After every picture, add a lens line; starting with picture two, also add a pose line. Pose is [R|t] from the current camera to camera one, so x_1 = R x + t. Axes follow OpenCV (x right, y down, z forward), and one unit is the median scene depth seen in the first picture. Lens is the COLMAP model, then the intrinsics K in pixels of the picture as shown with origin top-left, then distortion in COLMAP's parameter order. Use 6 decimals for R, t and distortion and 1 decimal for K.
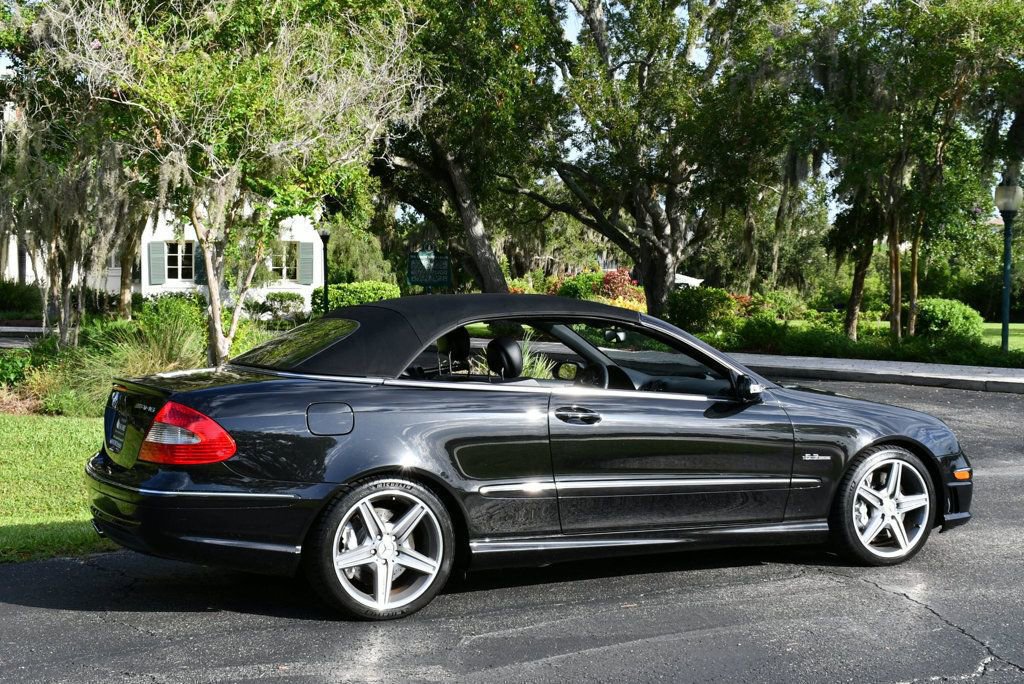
lens RADIAL K [[1429.4, 0, 509.8], [0, 1429.4, 340.0], [0, 0, 1]] dist [-0.049285, -0.054833]
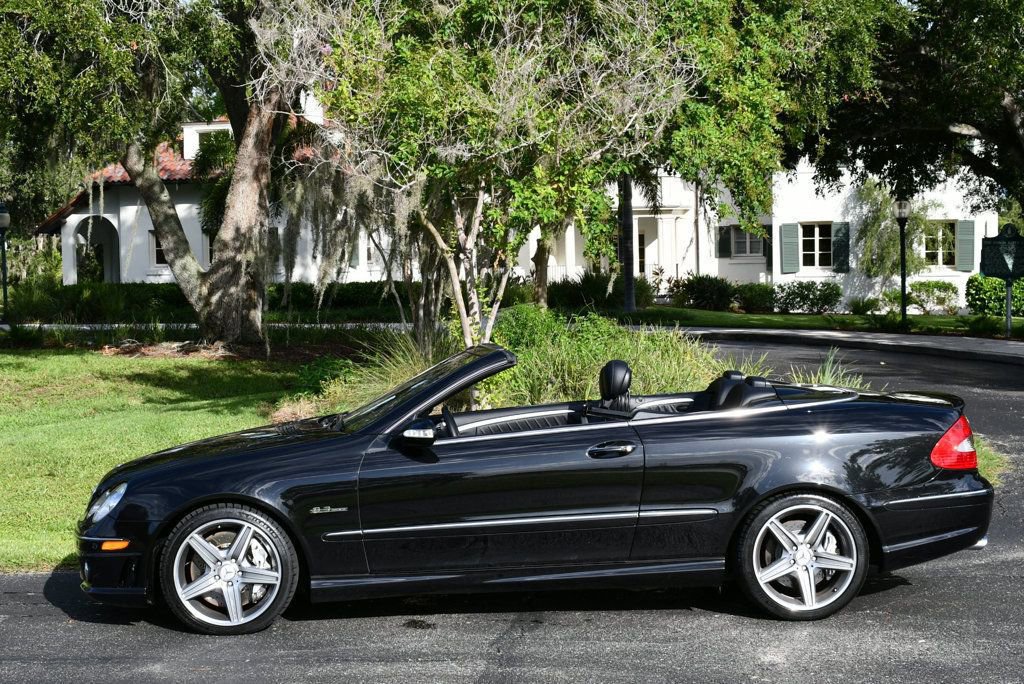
lens RADIAL K [[1692.1, 0, 514.1], [0, 1692.1, 342.4], [0, 0, 1]] dist [-0.025956, -0.059542]
pose [[0.880398, 0.009399, -0.474142, 0.224273], [-0.005706, 0.999941, 0.009226, -0.012430], [0.474201, -0.005417, 0.880400, 0.028927]]
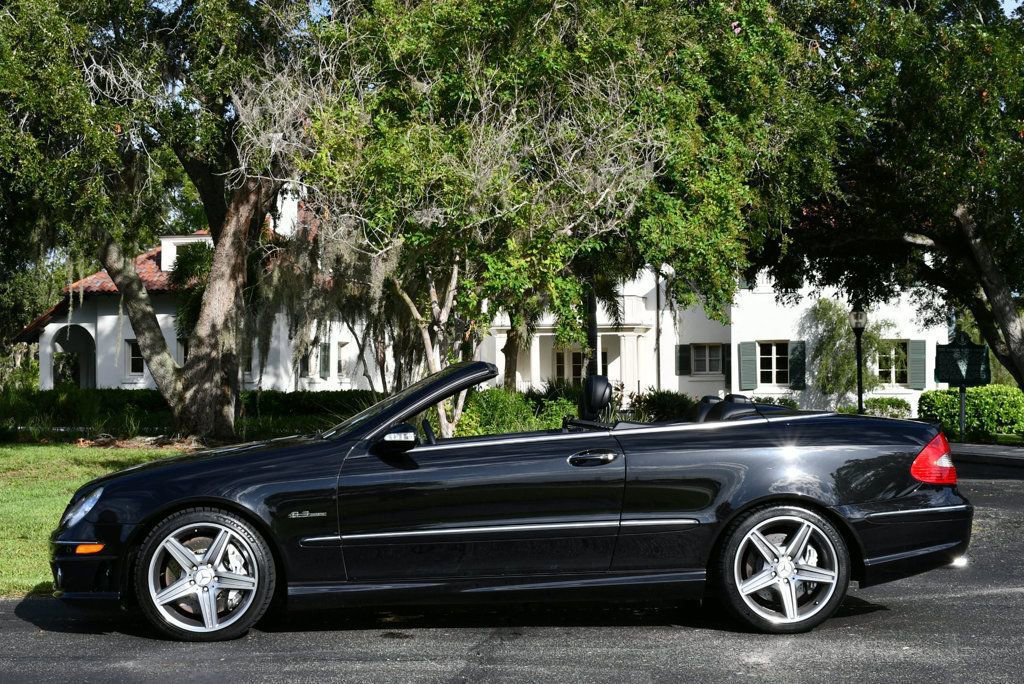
lens RADIAL K [[1640.3, 0, 513.3], [0, 1640.3, 345.6], [0, 0, 1]] dist [-0.031767, -0.047199]
pose [[0.890474, -0.017150, -0.454710, 0.215801], [-0.015360, 0.997587, -0.067706, 0.012843], [0.454774, 0.067275, 0.888062, 0.037300]]
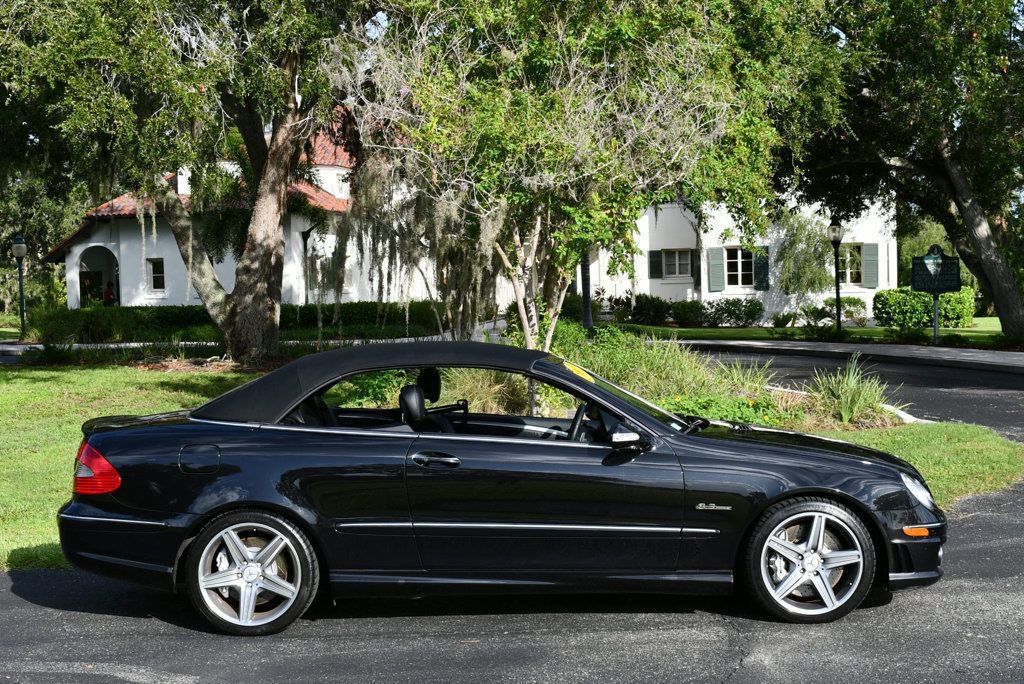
lens RADIAL K [[1511.9, 0, 514.8], [0, 1511.9, 345.0], [0, 0, 1]] dist [-0.035477, -0.082699]
pose [[0.904959, -0.005177, -0.425467, 0.165341], [0.006276, 0.999980, 0.001181, -0.009825], [0.425452, -0.003739, 0.904973, -0.000526]]
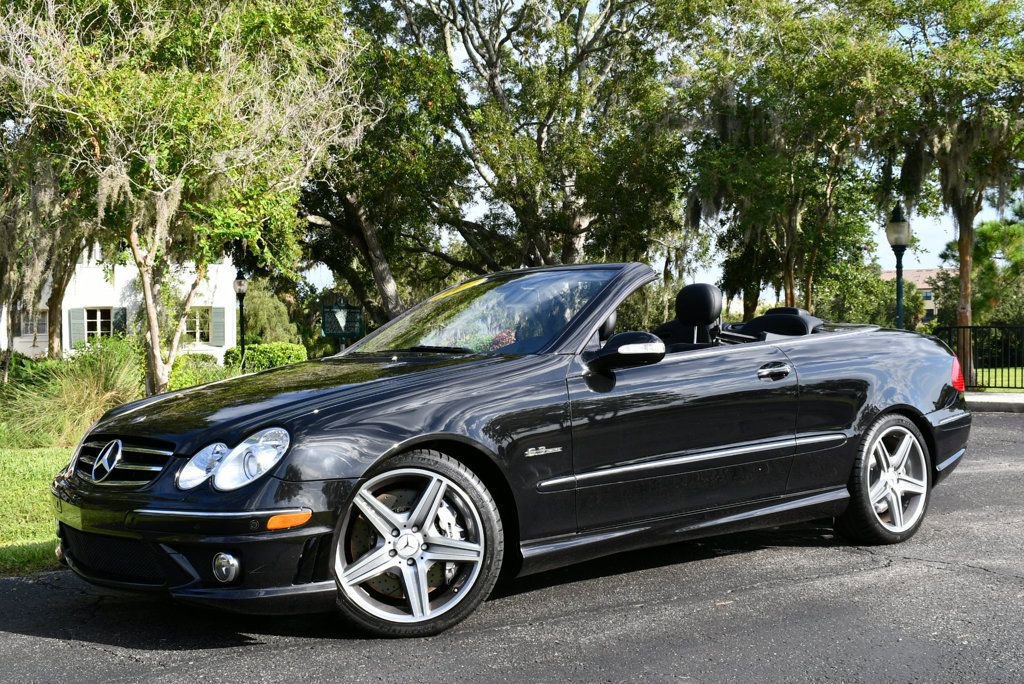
lens RADIAL K [[1268.6, 0, 513.7], [0, 1268.6, 344.0], [0, 0, 1]] dist [-0.069477, -0.001036]
pose [[0.995307, -0.018182, 0.095044, -0.028743], [0.022594, 0.998706, -0.045555, 0.018934], [-0.094093, 0.047488, 0.994430, 0.079060]]
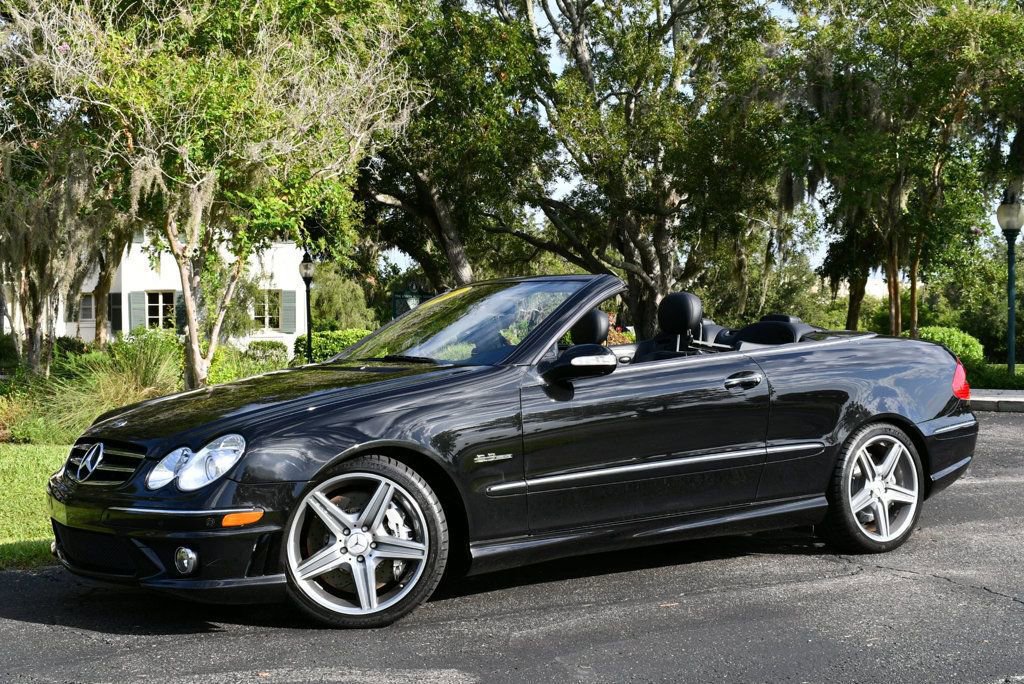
lens RADIAL K [[1417.6, 0, 513.3], [0, 1417.6, 345.0], [0, 0, 1]] dist [-0.054970, -0.034209]
pose [[0.999784, -0.013933, 0.015446, -0.005869], [0.014479, 0.999253, -0.035819, 0.016565], [-0.014936, 0.036035, 0.999239, 0.041196]]
